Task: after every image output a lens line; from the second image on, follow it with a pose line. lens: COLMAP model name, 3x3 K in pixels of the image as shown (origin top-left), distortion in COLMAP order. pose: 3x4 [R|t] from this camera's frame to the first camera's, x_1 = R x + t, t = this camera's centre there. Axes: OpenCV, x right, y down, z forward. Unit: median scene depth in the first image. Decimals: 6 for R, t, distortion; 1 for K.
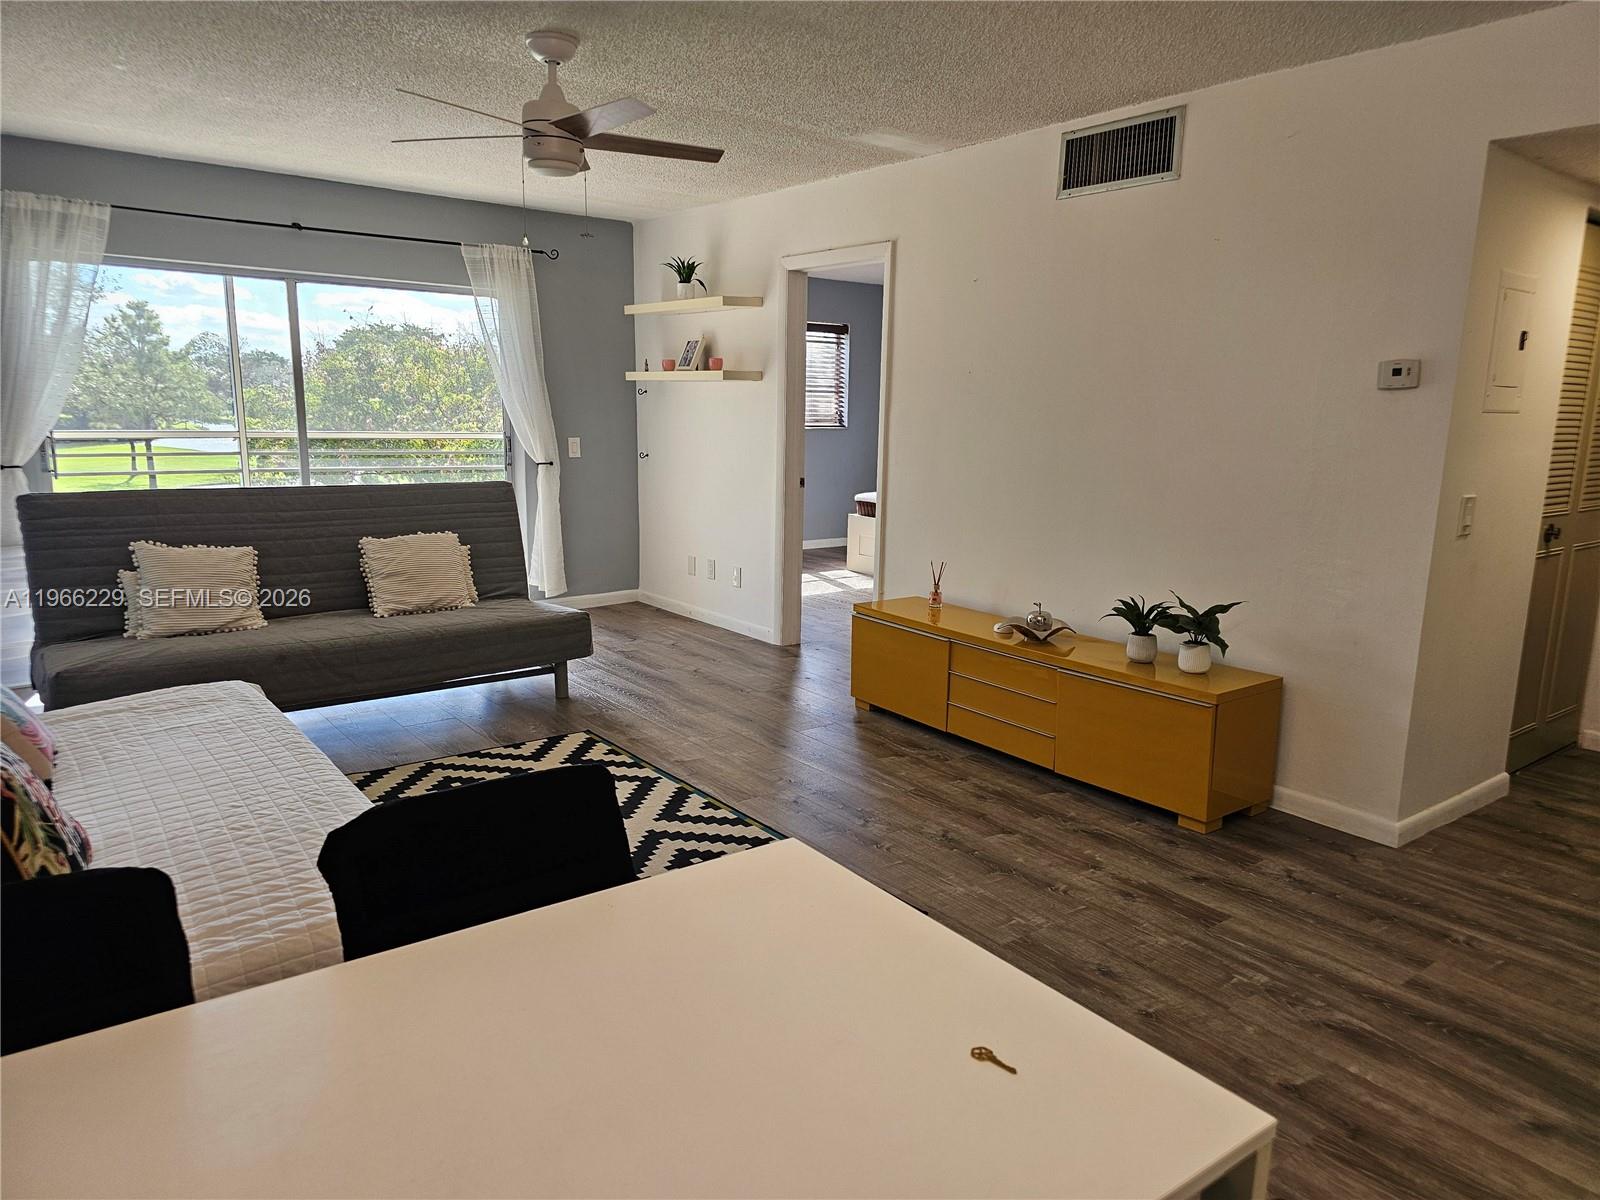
lens RADIAL K [[1069.5, 0, 803.8], [0, 1069.5, 595.8], [0, 0, 1]] dist [0.039058, -0.012575]
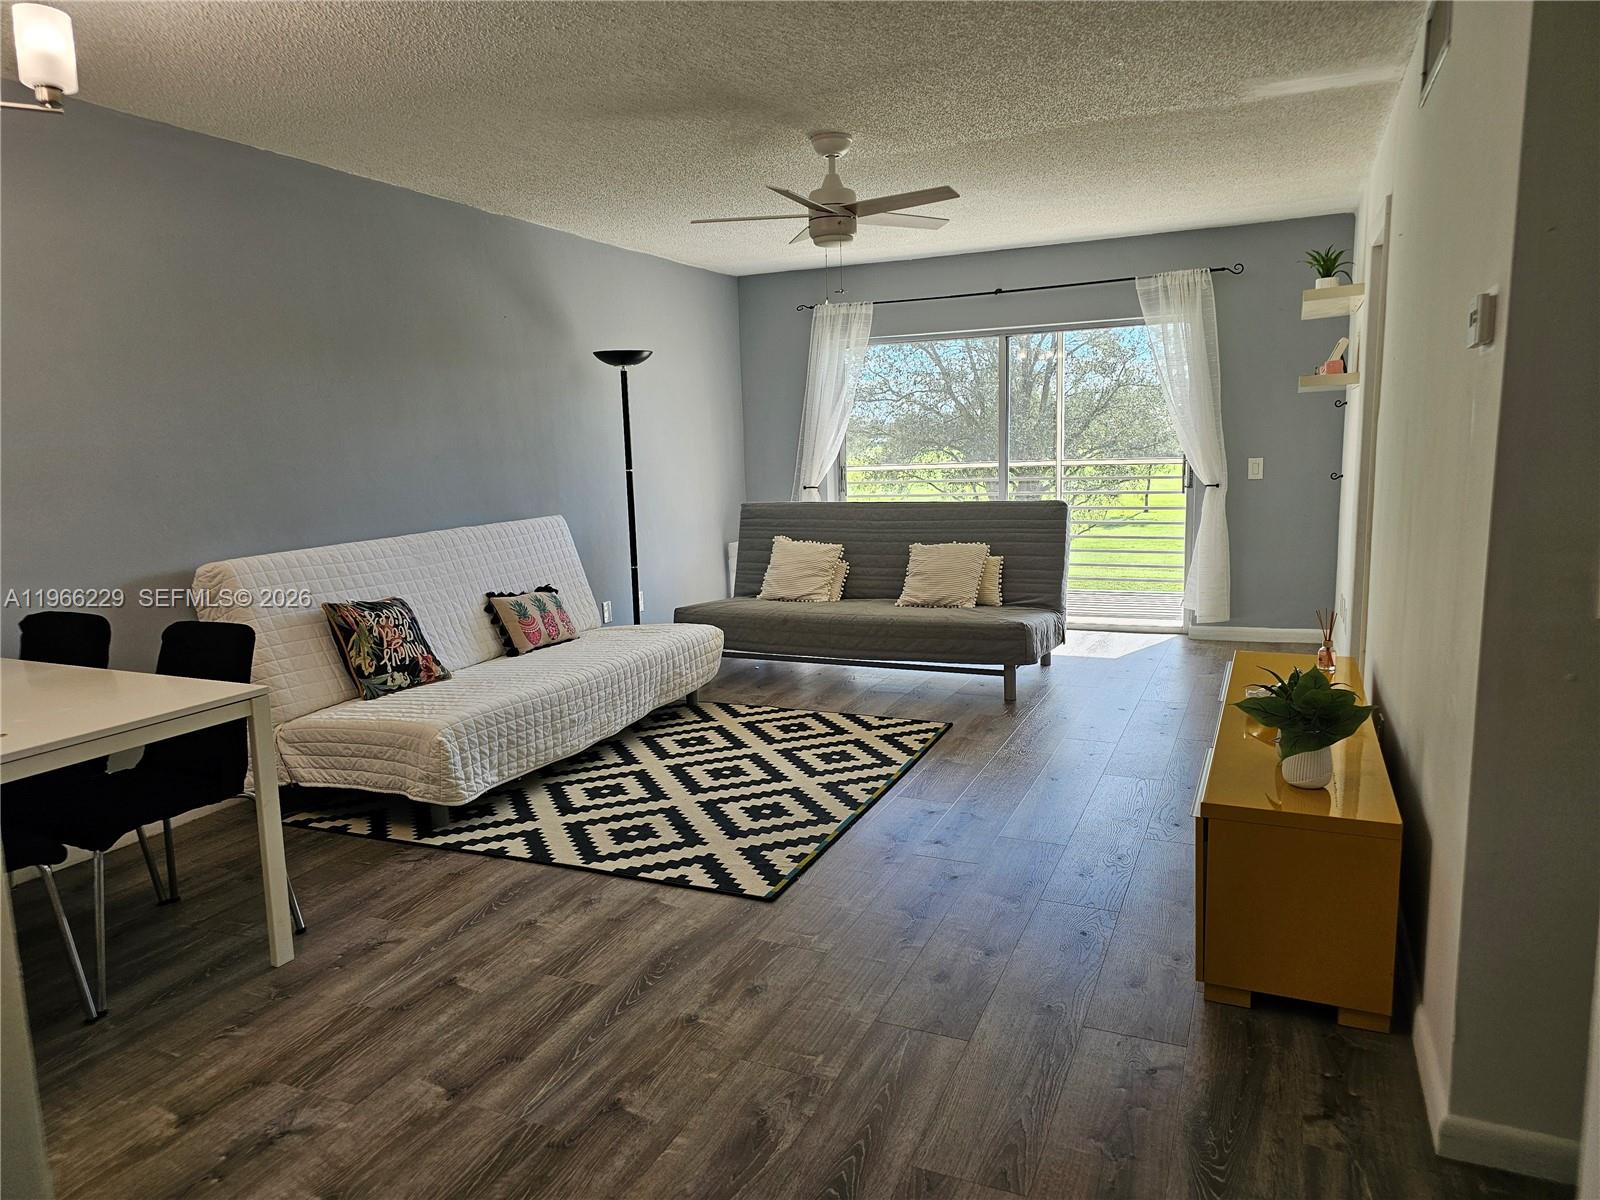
lens RADIAL K [[1069.5, 0, 801.8], [0, 1069.5, 603.2], [0, 0, 1]] dist [0.039058, -0.012575]
pose [[0.470835, 0.100139, -0.876520, 0.713805], [-0.117600, 0.991795, 0.050138, -0.036048], [0.874348, 0.079472, 0.478748, 0.341808]]
